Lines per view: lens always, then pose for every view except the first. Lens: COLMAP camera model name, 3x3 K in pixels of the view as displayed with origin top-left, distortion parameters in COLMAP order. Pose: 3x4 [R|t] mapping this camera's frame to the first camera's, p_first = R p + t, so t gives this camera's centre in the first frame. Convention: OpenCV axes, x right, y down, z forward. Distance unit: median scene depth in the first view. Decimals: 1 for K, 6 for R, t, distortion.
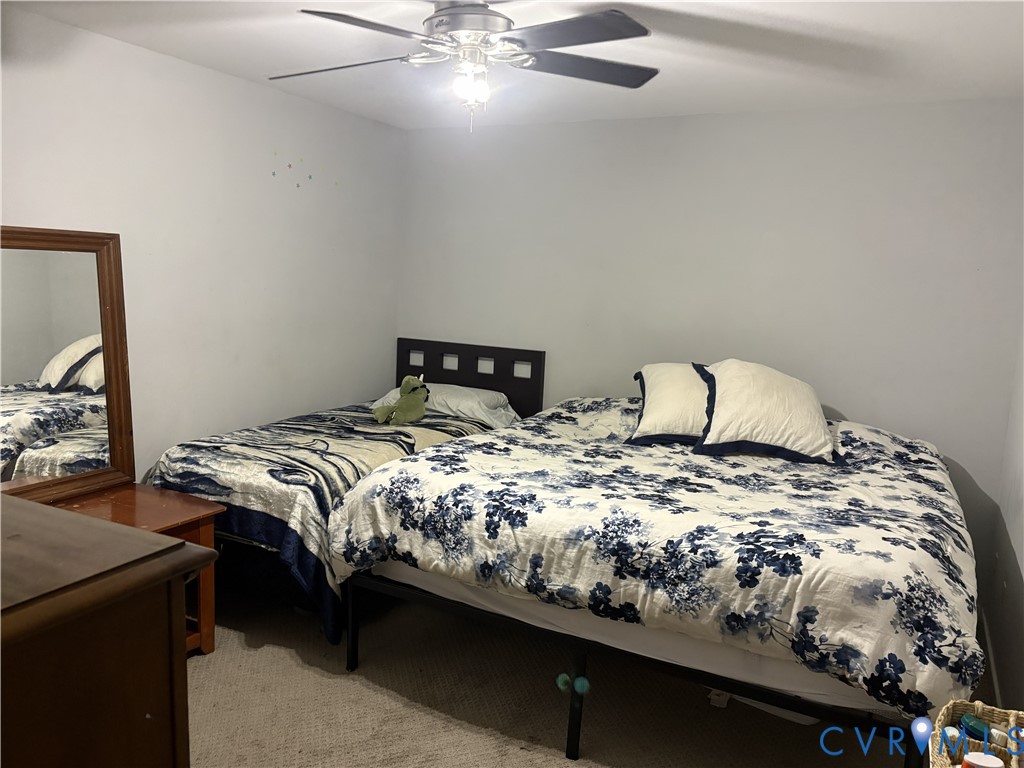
lens RADIAL K [[760.3, 0, 512.0], [0, 760.3, 384.0], [0, 0, 1]] dist [0.043649, -0.003044]
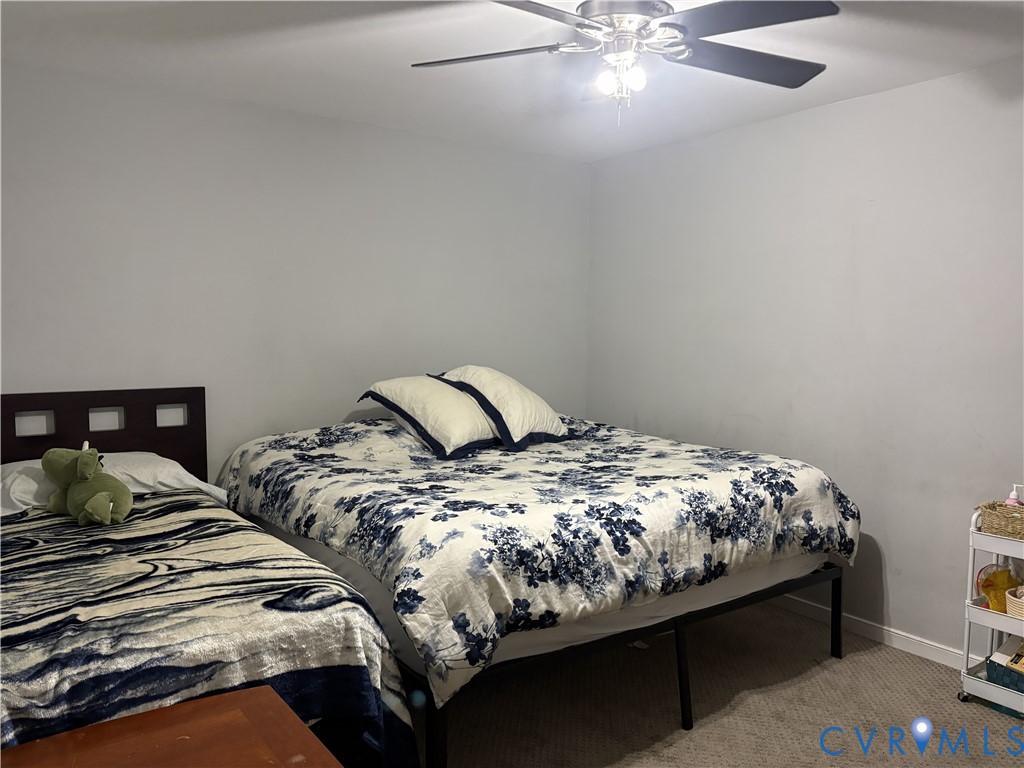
lens RADIAL K [[810.1, 0, 512.0], [0, 810.1, 384.0], [0, 0, 1]] dist [0.000058, 0.095608]
pose [[0.434486, -0.110958, 0.893818, -0.919886], [0.134317, 0.989268, 0.057515, -0.080438], [-0.890607, 0.095065, 0.444727, 0.622351]]
